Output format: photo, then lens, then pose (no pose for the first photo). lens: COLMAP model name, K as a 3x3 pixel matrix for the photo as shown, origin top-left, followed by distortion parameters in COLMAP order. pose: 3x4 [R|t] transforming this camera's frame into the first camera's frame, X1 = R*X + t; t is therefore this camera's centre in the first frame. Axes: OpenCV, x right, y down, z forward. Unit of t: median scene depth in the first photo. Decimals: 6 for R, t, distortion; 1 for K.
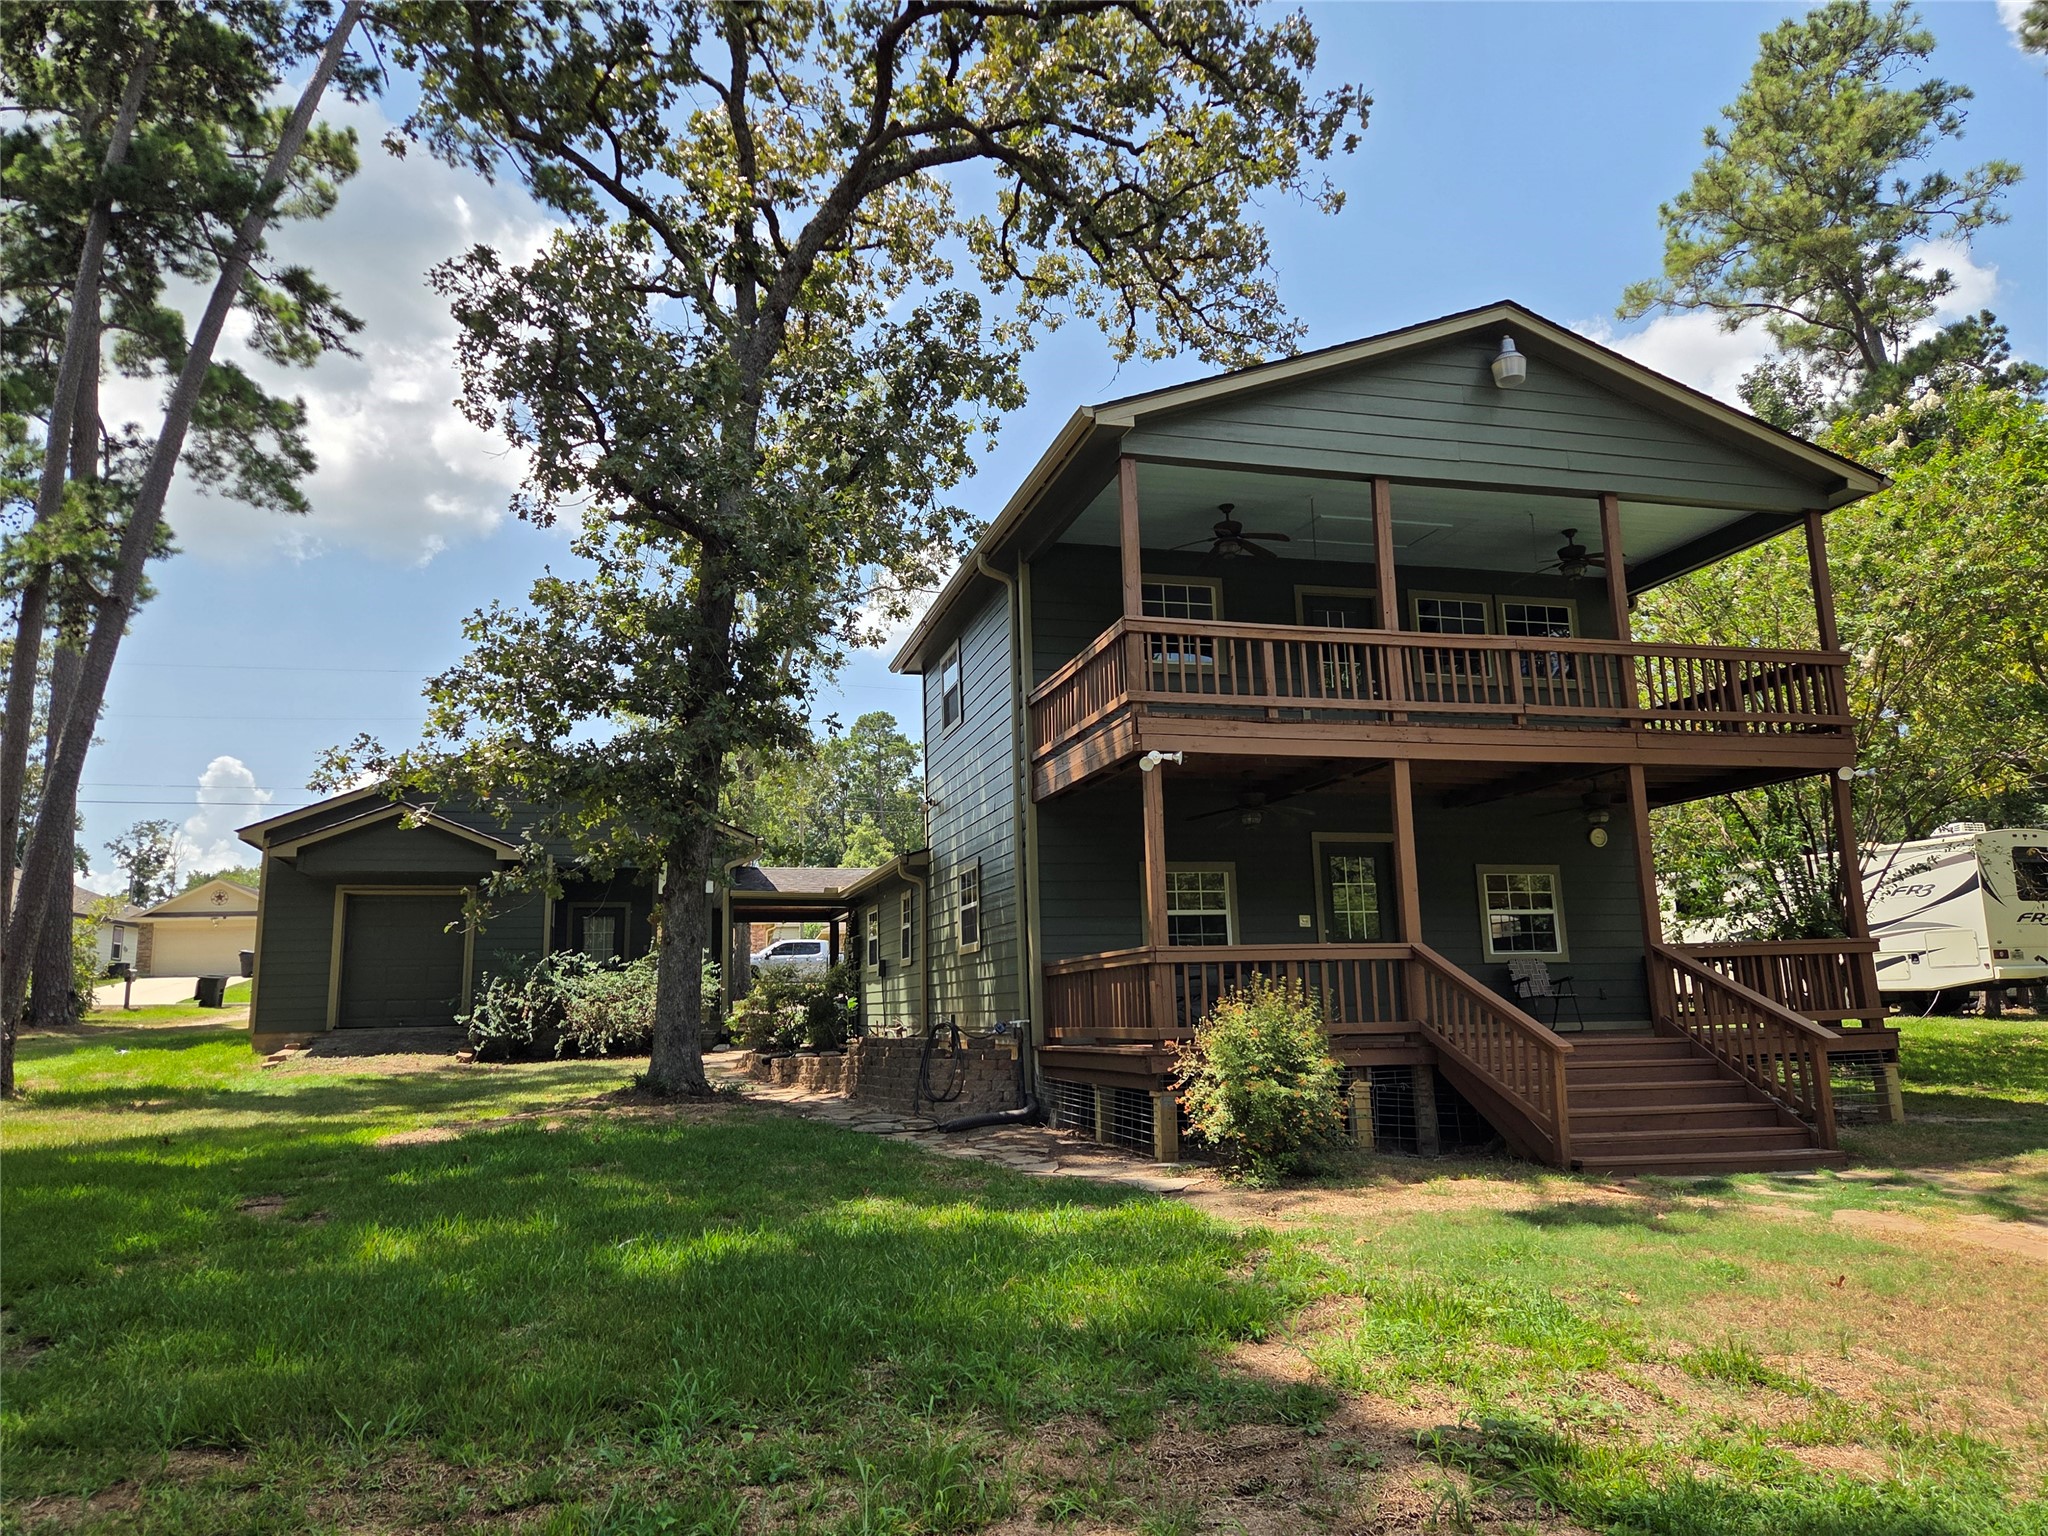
lens RADIAL K [[1438.2, 0, 1025.0], [0, 1438.2, 775.9], [0, 0, 1]] dist [0.079327, -0.000523]
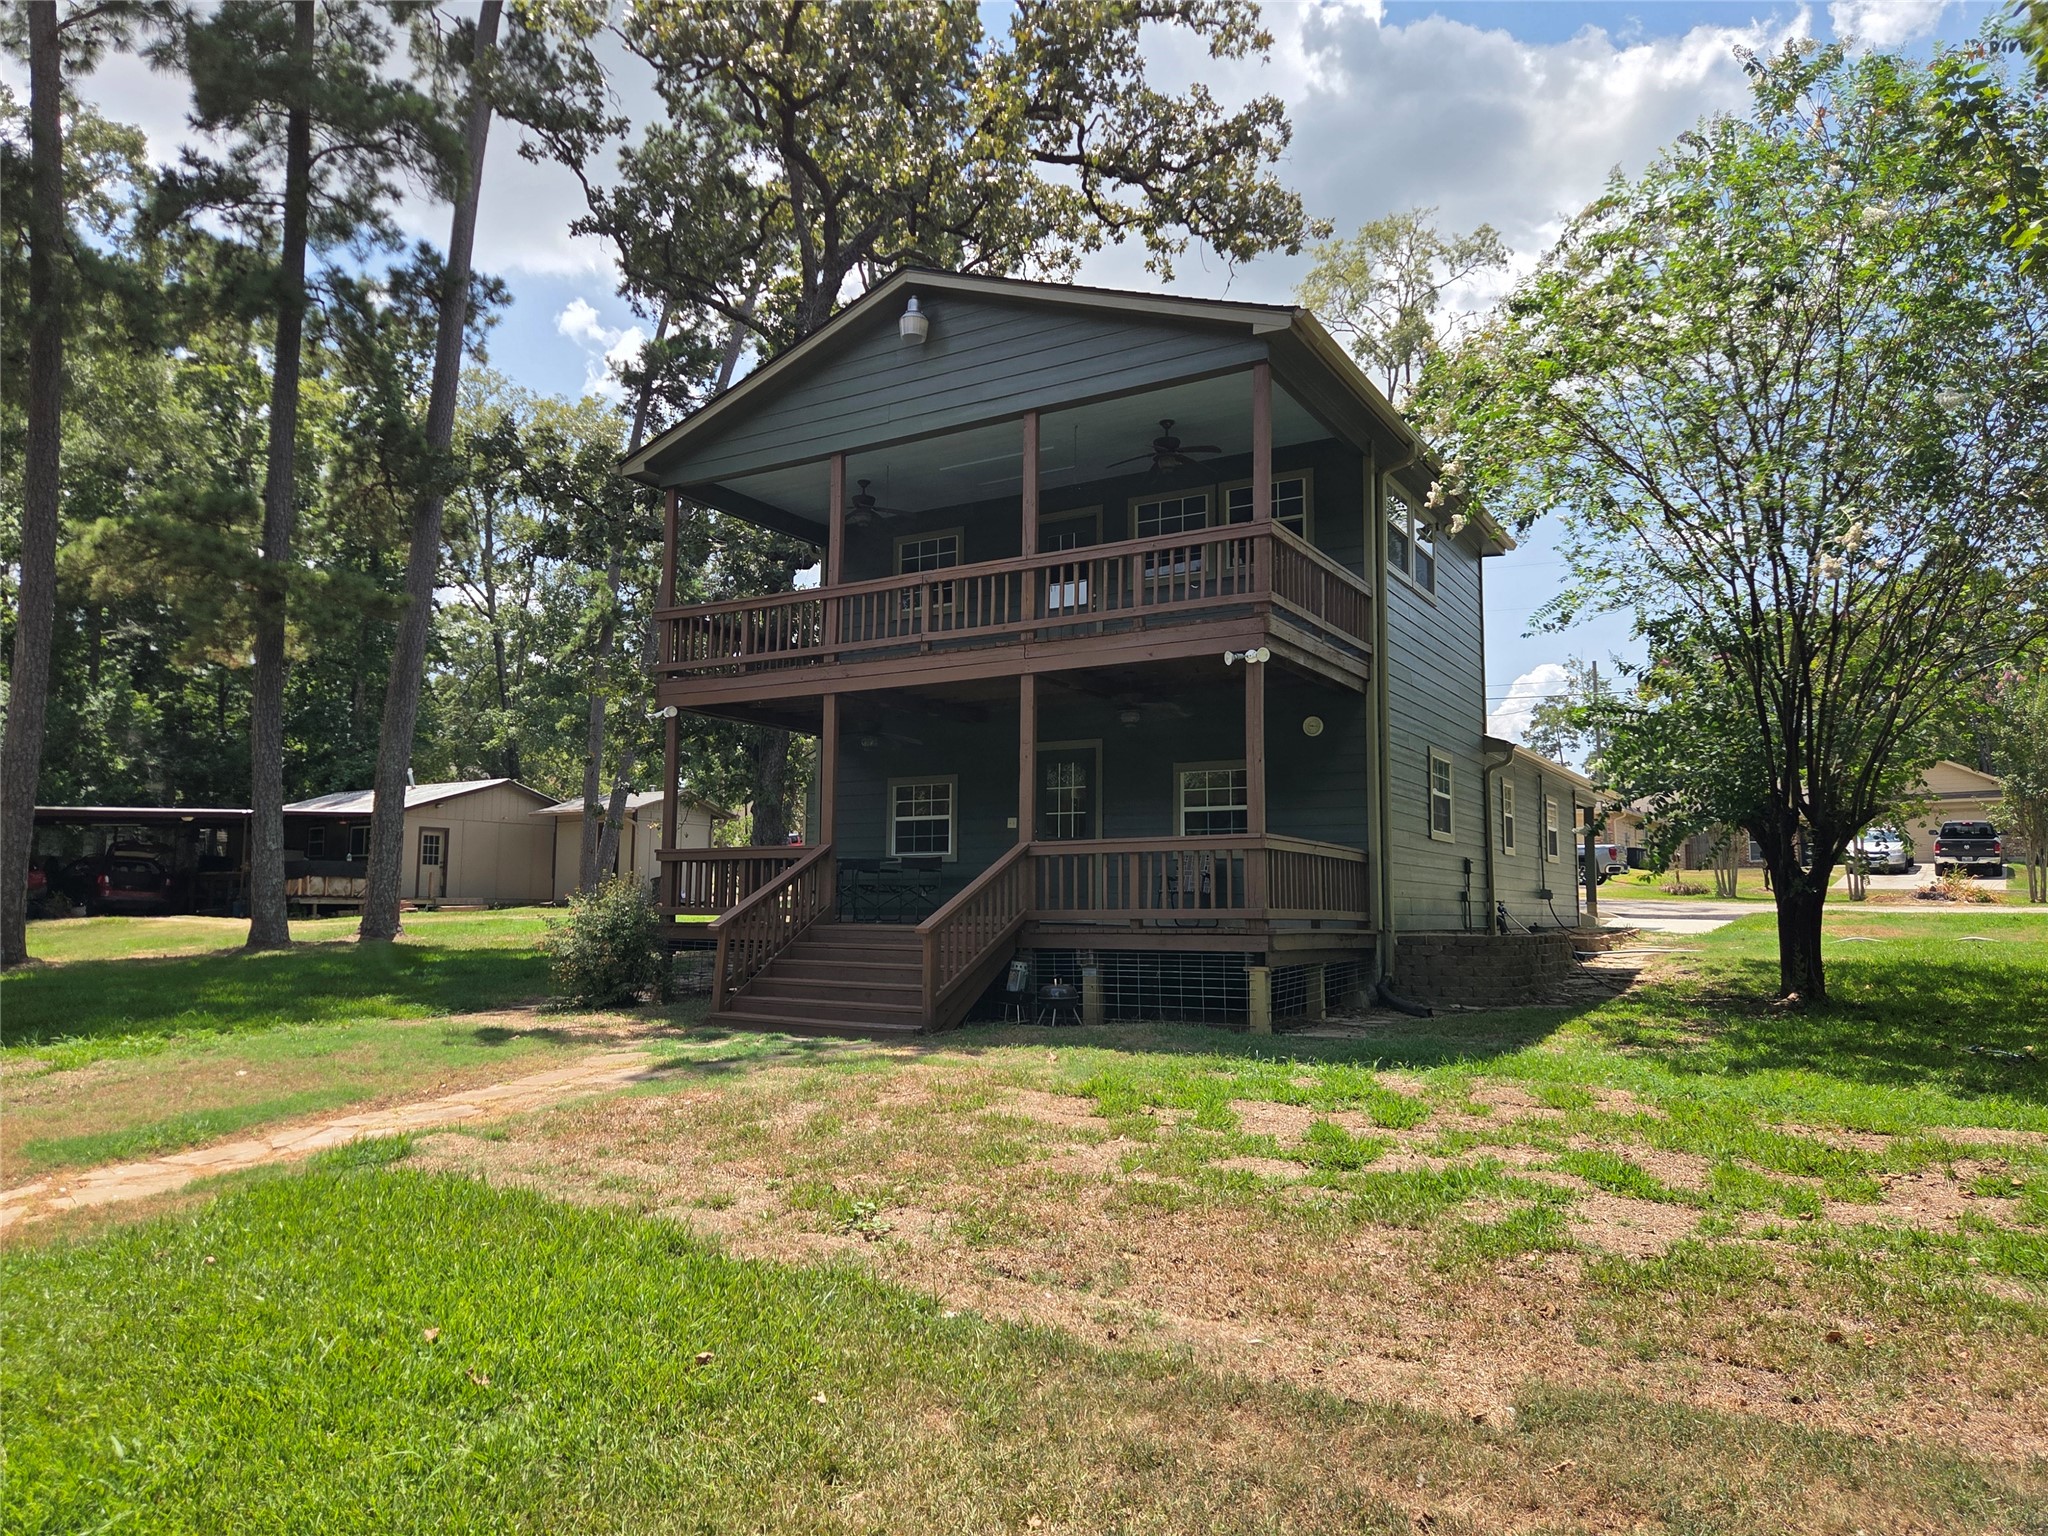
lens RADIAL K [[1438.2, 0, 1025.0], [0, 1438.2, 775.9], [0, 0, 1]] dist [0.079327, -0.000523]
pose [[0.673547, -0.046320, -0.737692, 1.034198], [0.103863, 0.994063, 0.032413, 0.028498], [0.731811, -0.098451, 0.674359, 0.249805]]
